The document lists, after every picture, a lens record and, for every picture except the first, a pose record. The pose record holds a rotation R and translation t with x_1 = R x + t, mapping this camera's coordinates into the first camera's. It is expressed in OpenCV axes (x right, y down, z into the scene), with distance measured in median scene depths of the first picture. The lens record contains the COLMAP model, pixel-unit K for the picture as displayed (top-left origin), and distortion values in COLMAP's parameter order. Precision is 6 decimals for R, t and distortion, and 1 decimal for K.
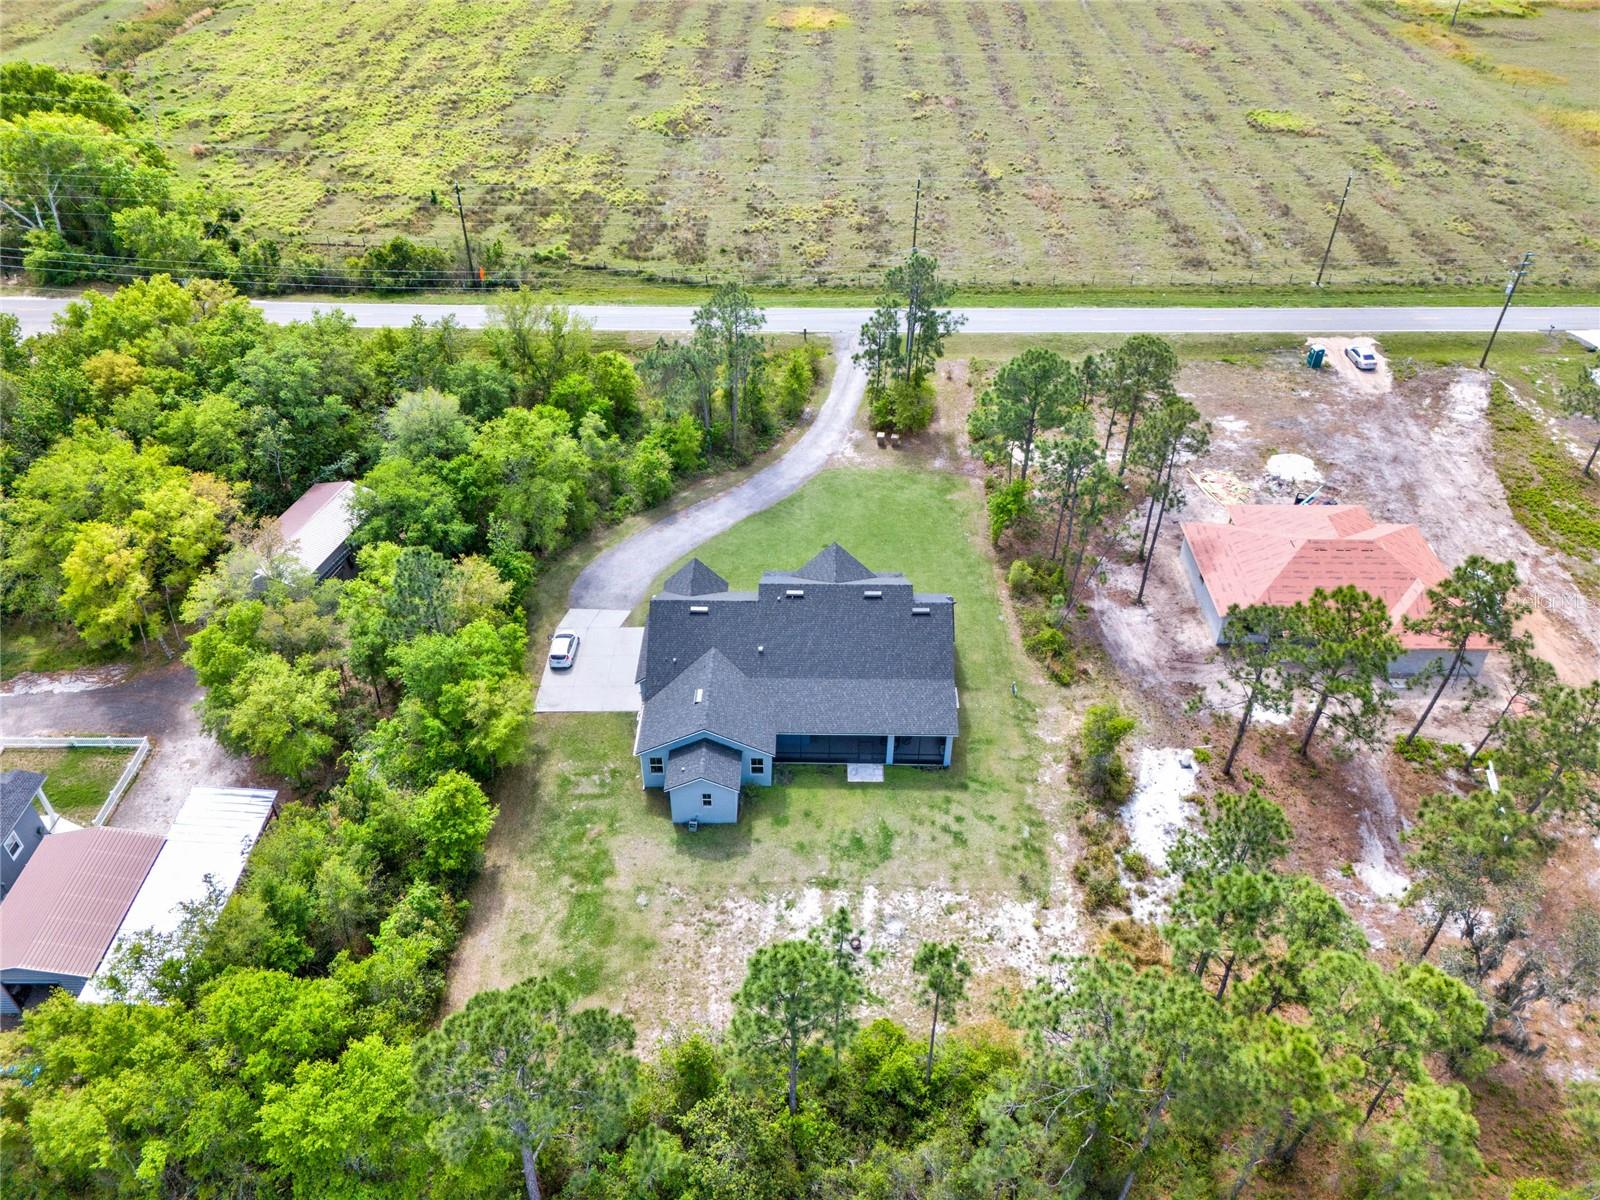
lens RADIAL K [[1186.2, 0, 790.5], [0, 1186.2, 597.9], [0, 0, 1]] dist [0.051481, -0.042390]
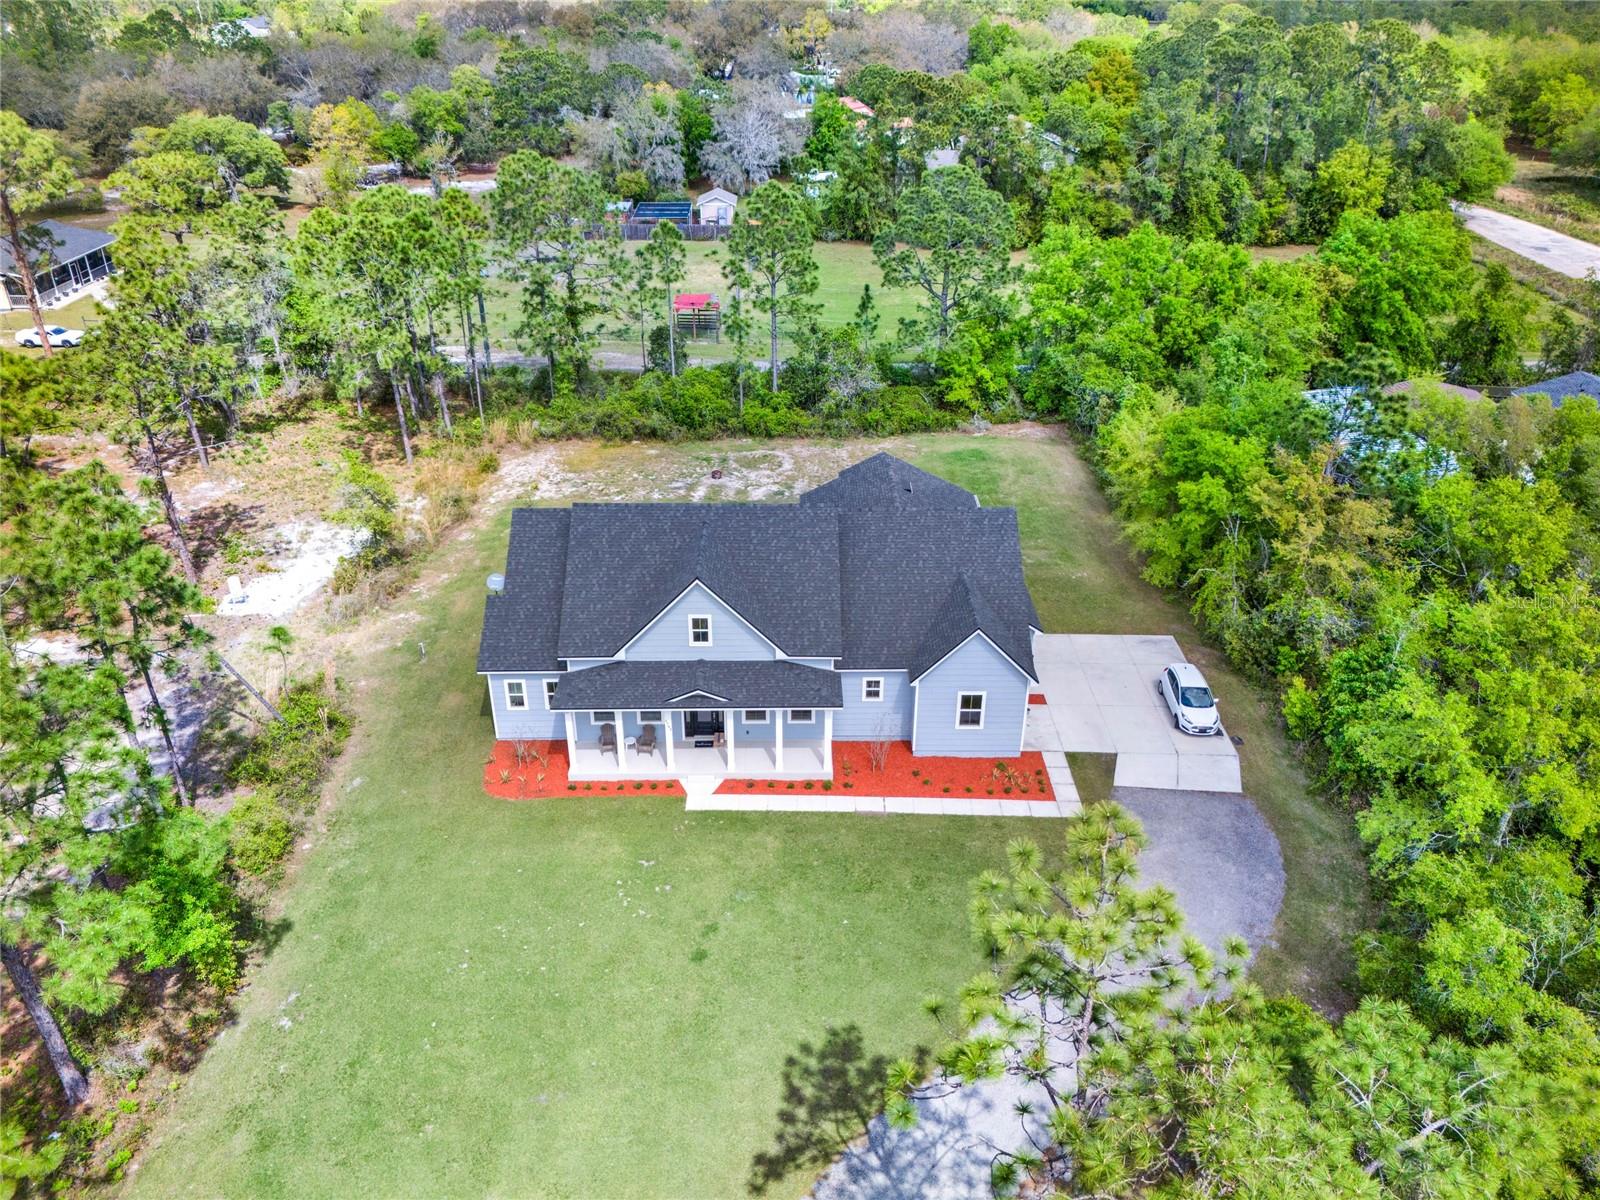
lens RADIAL K [[1186.2, 0, 804.7], [0, 1186.2, 586.5], [0, 0, 1]] dist [0.051481, -0.042390]
pose [[-0.999579, 0.013292, -0.025777, 0.004165], [-0.018475, 0.393307, 0.919222, -0.448605], [0.022356, 0.919311, -0.392896, 1.063940]]
